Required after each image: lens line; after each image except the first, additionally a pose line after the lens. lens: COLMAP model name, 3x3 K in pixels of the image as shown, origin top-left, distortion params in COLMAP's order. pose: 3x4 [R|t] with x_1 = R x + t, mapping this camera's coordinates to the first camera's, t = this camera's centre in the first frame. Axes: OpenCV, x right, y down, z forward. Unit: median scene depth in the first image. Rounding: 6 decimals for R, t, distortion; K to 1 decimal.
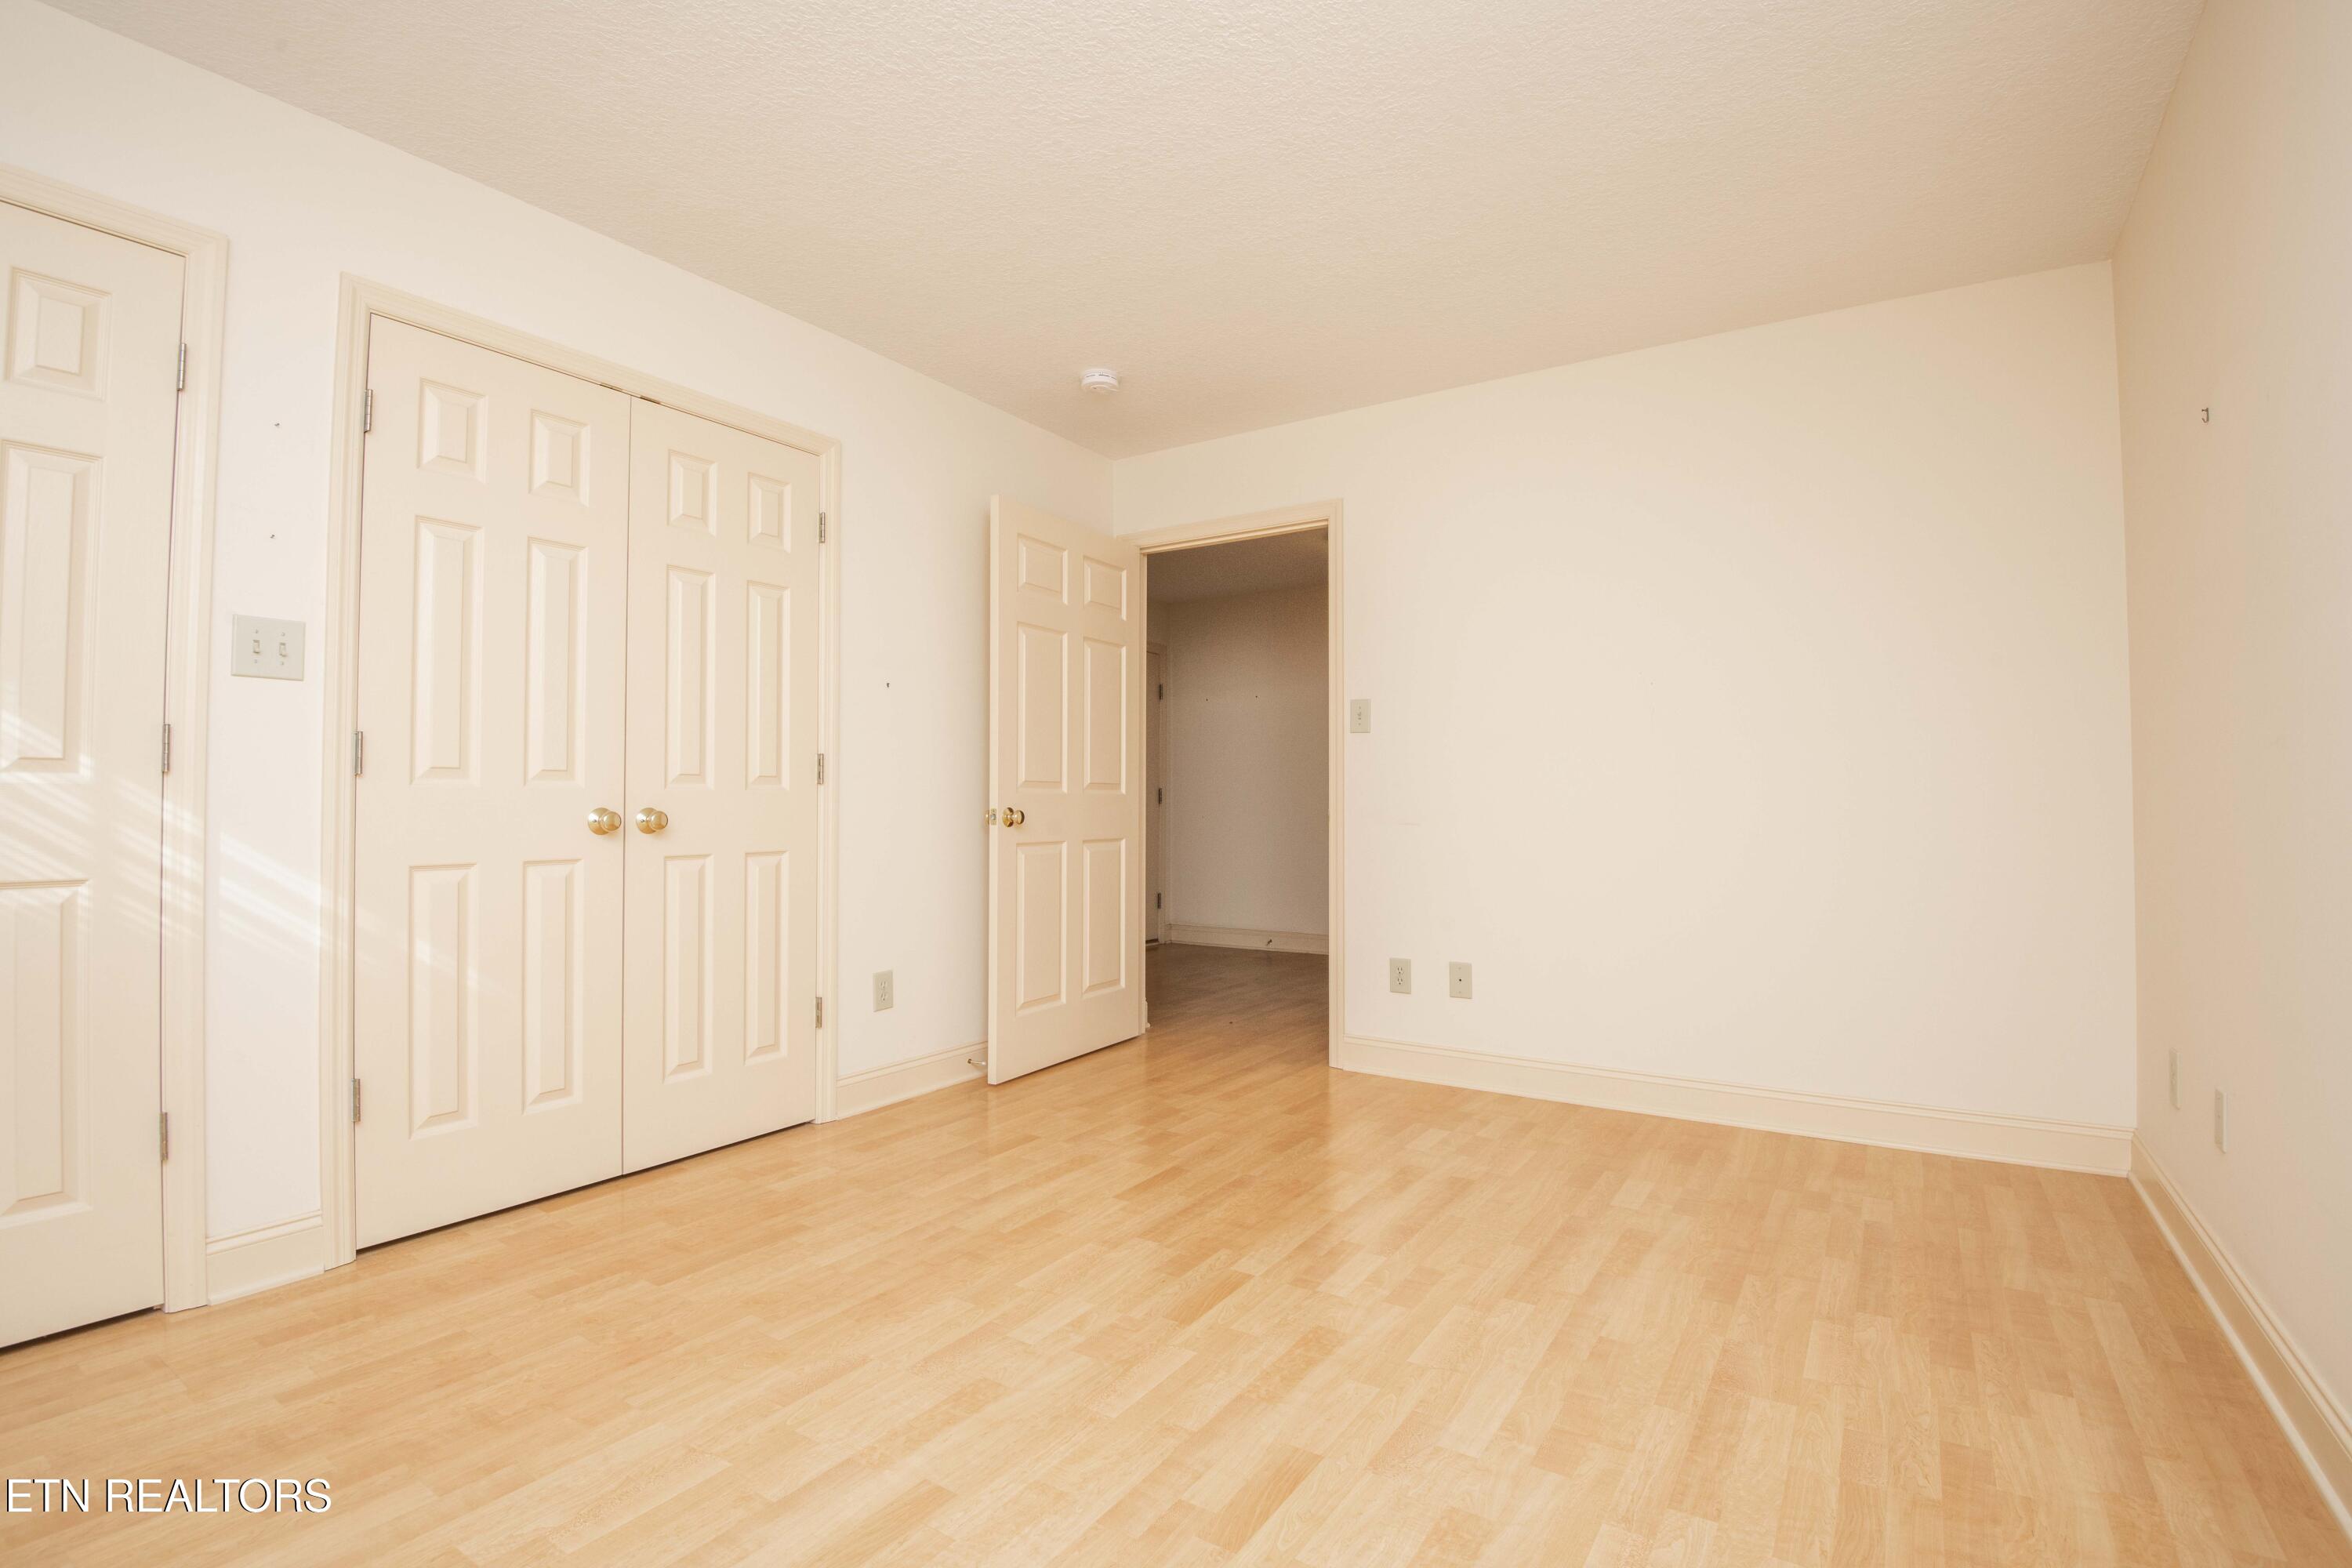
lens RADIAL K [[1092.9, 0, 1182.6], [0, 1092.9, 779.0], [0, 0, 1]] dist [0.000279, -0.025560]
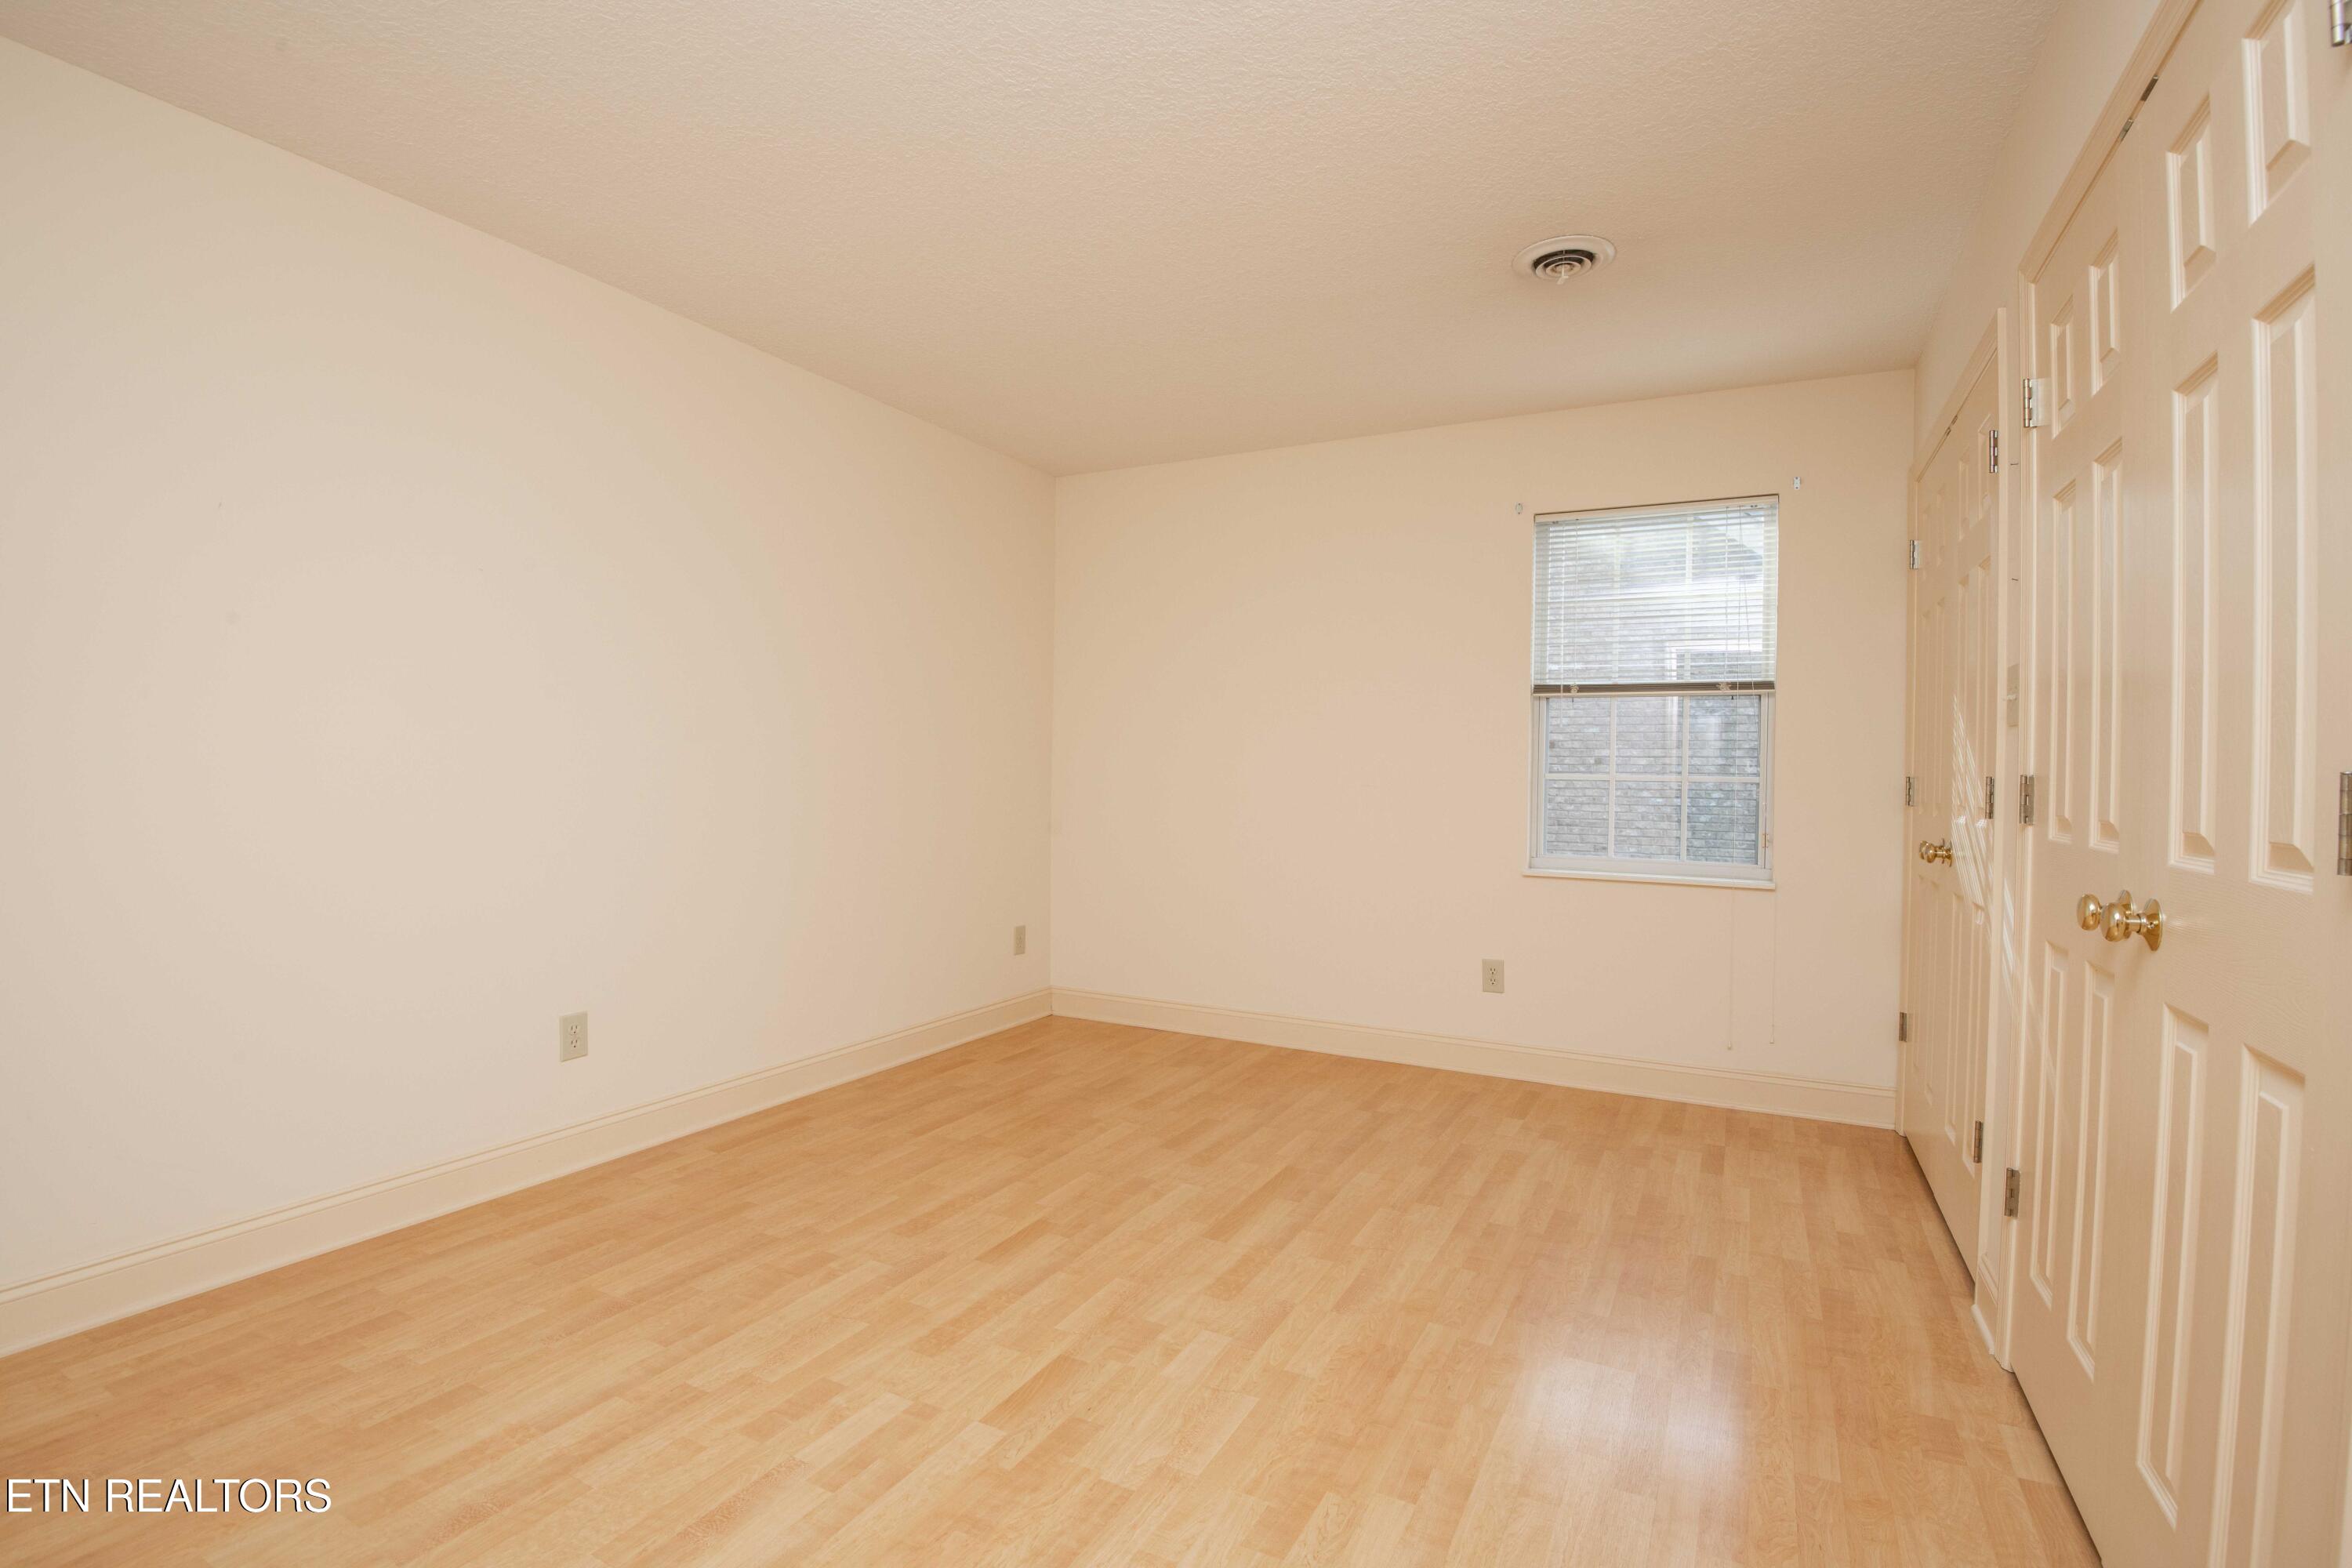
lens RADIAL K [[1092.9, 0, 1182.6], [0, 1092.9, 779.0], [0, 0, 1]] dist [0.000279, -0.025560]
pose [[-0.994676, -0.012707, -0.102267, 0.003977], [-0.011139, 0.999812, -0.015891, -0.022350], [0.102450, -0.014667, -0.994630, 2.135535]]
